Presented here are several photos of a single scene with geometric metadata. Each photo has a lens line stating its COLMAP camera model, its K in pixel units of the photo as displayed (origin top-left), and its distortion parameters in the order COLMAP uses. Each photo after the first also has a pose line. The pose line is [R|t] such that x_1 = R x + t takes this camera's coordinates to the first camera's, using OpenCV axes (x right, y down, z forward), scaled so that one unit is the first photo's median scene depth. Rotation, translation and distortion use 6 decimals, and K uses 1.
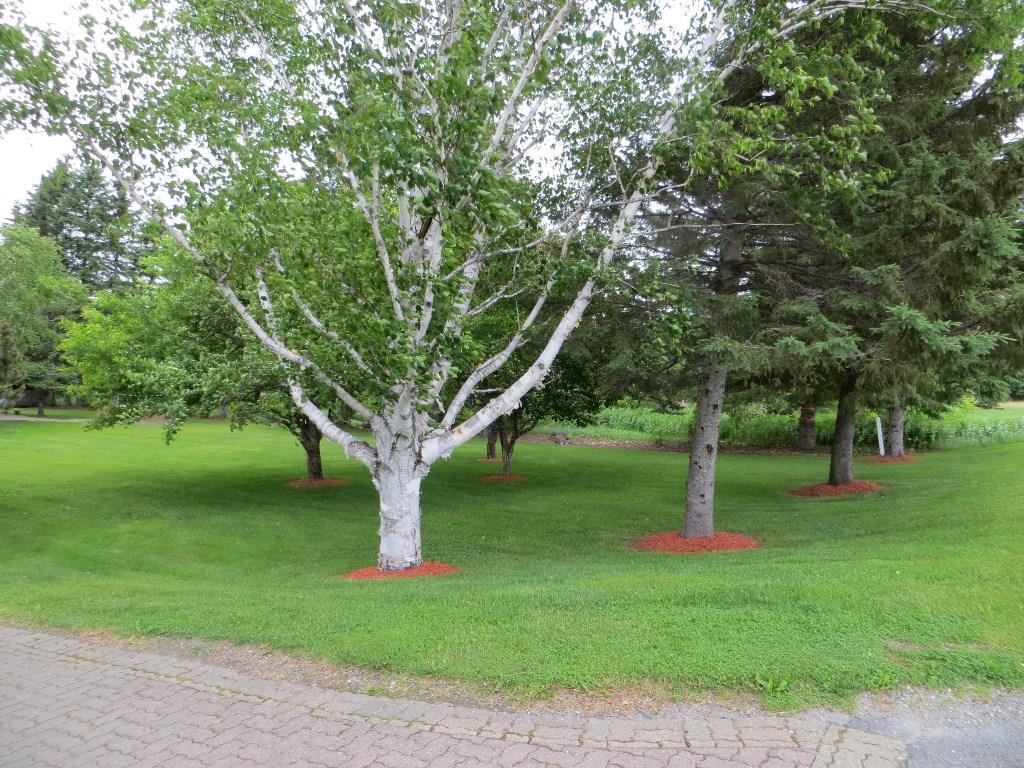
lens RADIAL K [[774.5, 0, 512.0], [0, 774.5, 384.0], [0, 0, 1]] dist [-0.001851, 0.002162]
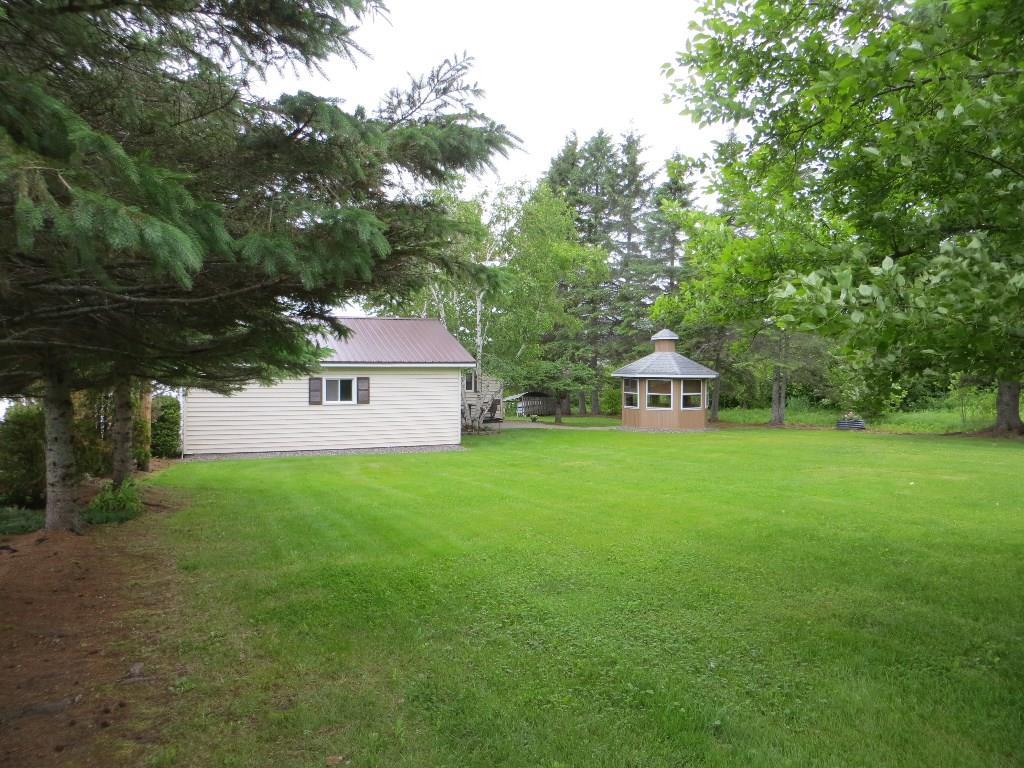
lens RADIAL K [[774.5, 0, 512.0], [0, 774.5, 384.0], [0, 0, 1]] dist [-0.001851, 0.002162]
pose [[0.825779, -0.038360, -0.562687, -0.182020], [0.025567, 0.999205, -0.030597, 0.022574], [0.563414, 0.010880, 0.826103, 0.287266]]
